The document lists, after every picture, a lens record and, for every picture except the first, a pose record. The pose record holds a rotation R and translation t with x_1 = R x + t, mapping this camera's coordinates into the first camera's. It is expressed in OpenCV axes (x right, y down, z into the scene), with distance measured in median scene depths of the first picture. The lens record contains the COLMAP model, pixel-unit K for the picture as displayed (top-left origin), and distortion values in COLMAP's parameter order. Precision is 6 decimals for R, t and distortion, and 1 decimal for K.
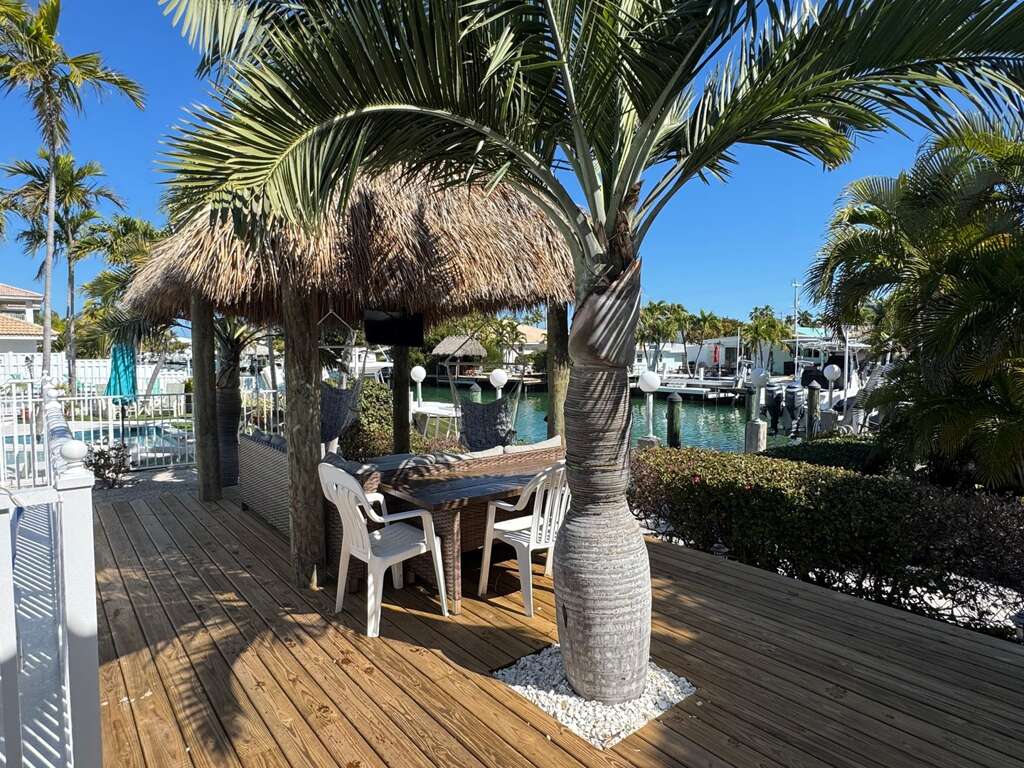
lens RADIAL K [[589.8, 0, 510.6], [0, 589.8, 384.6], [0, 0, 1]] dist [-0.000951, -0.000306]
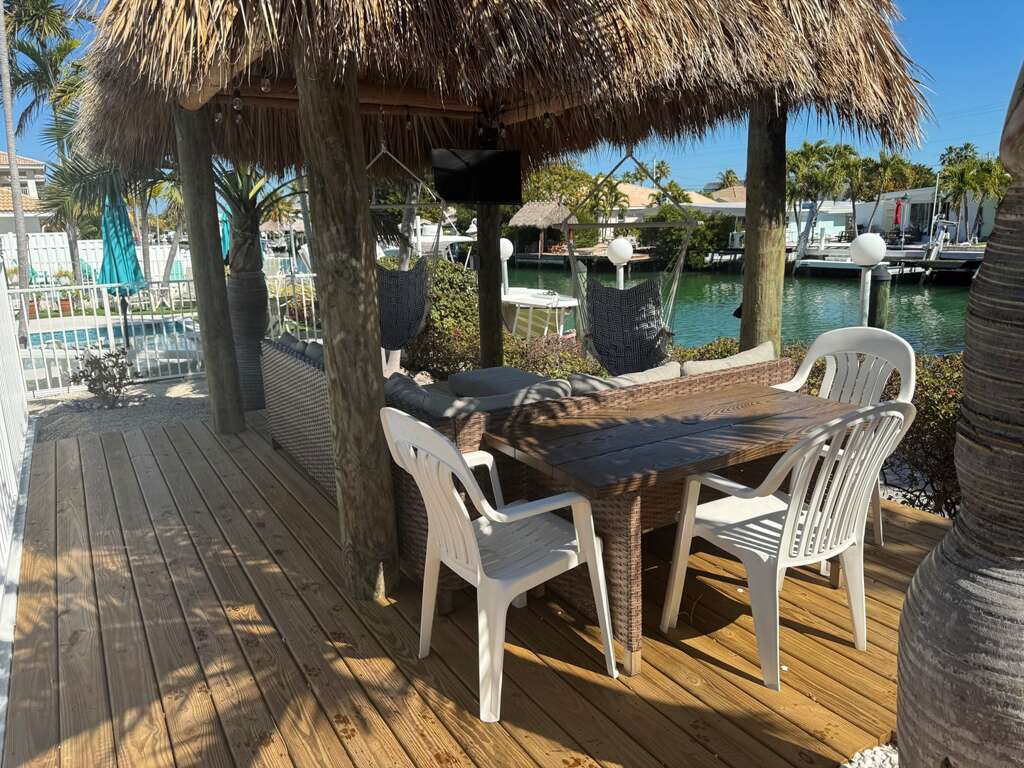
lens RADIAL K [[717.9, 0, 512.0], [0, 717.9, 384.0], [0, 0, 1]] dist [0.087935, -0.120780]
pose [[0.992081, 0.002501, -0.125575, -0.102980], [0.018135, 0.986472, 0.162923, 0.006536], [0.124284, -0.163911, 0.978615, 0.312403]]
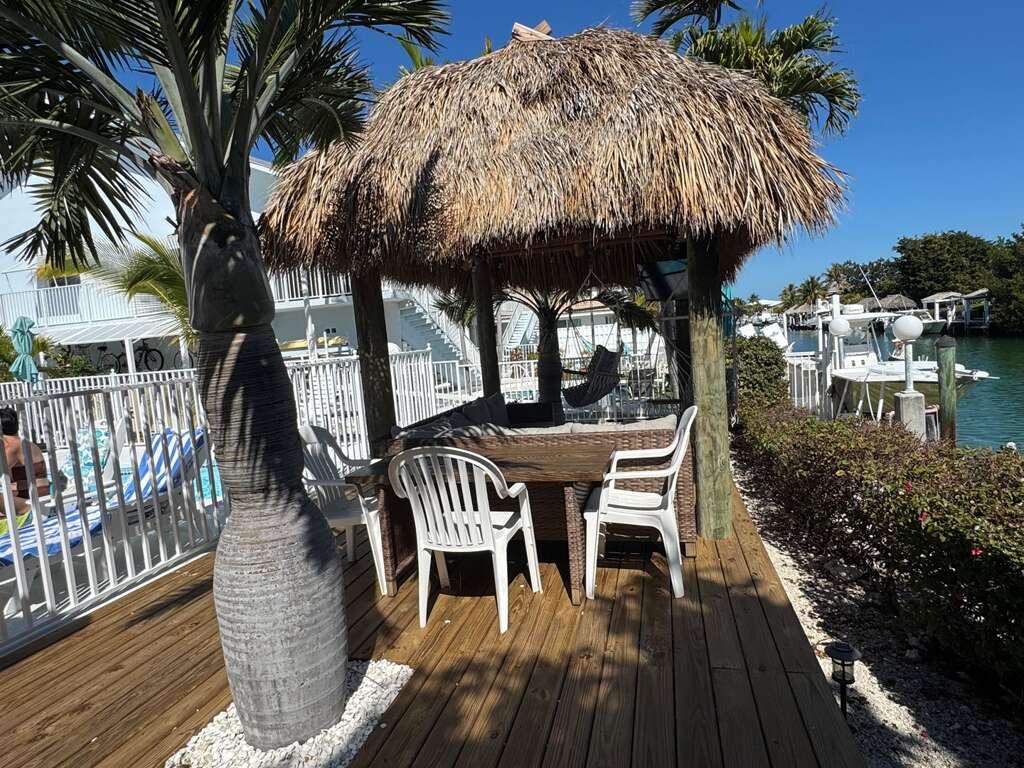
lens RADIAL K [[589.8, 0, 510.6], [0, 589.8, 384.6], [0, 0, 1]] dist [-0.000951, -0.000306]
pose [[0.599198, 0.021871, -0.800302, 0.665822], [0.033334, 0.998078, 0.052234, 0.008146], [0.799907, -0.057975, 0.597317, 0.527198]]
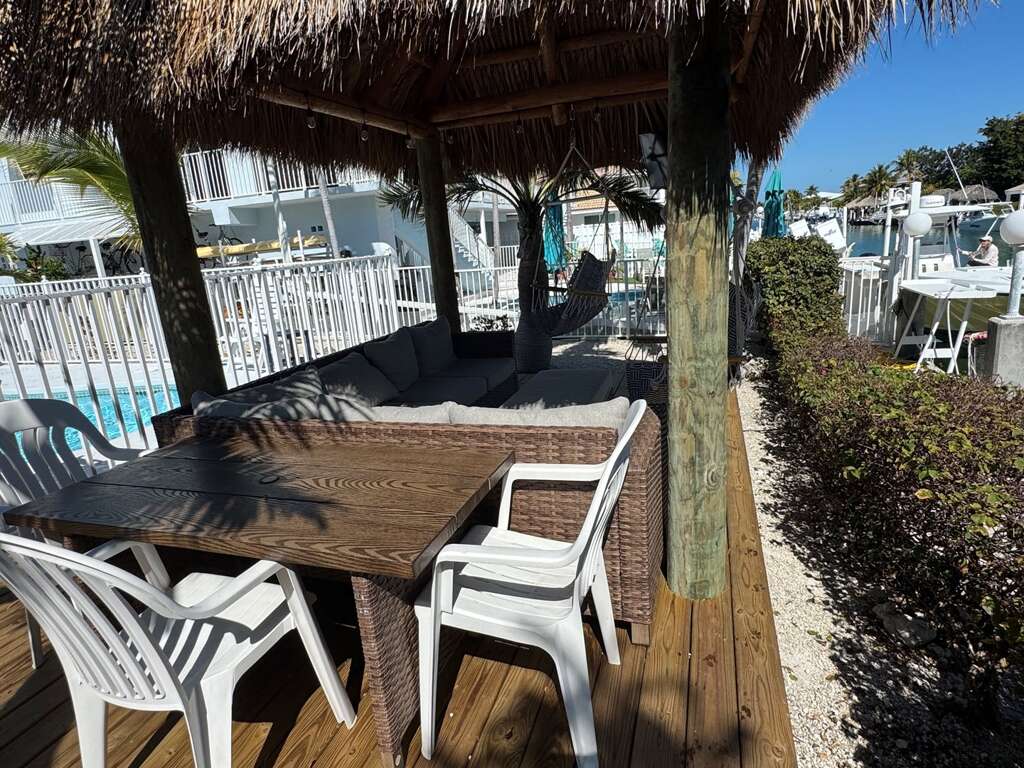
lens RADIAL K [[589.8, 0, 510.6], [0, 589.8, 384.6], [0, 0, 1]] dist [-0.000951, -0.000306]
pose [[0.545715, 0.166240, -0.821316, 0.449186], [0.032061, 0.975265, 0.218703, -0.011777], [0.837357, -0.145682, 0.526887, 0.919648]]
